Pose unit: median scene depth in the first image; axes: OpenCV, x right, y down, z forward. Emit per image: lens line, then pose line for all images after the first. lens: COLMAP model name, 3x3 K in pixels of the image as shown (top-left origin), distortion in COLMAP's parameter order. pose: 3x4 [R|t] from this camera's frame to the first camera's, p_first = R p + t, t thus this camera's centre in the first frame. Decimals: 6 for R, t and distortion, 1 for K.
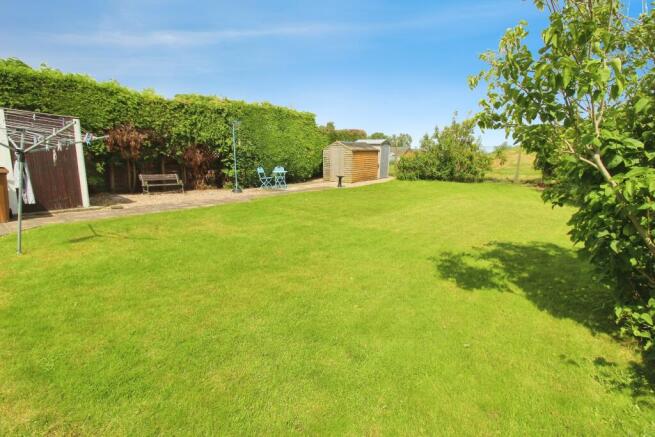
lens RADIAL K [[308.9, 0, 326.3], [0, 308.9, 218.8], [0, 0, 1]] dist [-0.000552, -0.006242]
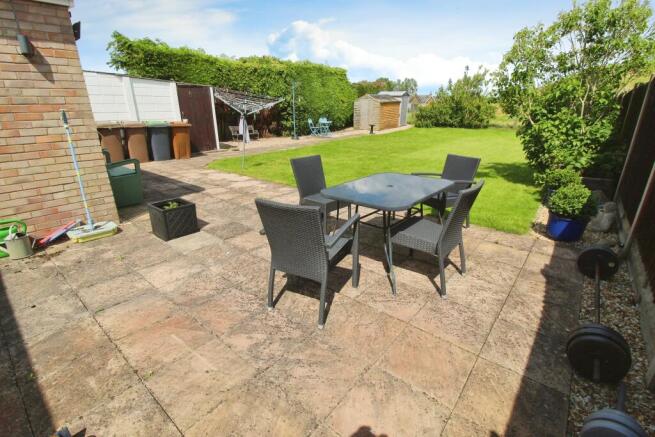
lens RADIAL K [[308.9, 0, 328.8], [0, 308.9, 217.2], [0, 0, 1]] dist [-0.000552, -0.006242]
pose [[0.999836, -0.017822, 0.003142, -0.136482], [0.017136, 0.988176, 0.152361, 0.034248], [-0.005820, -0.152282, 0.988320, -0.267860]]
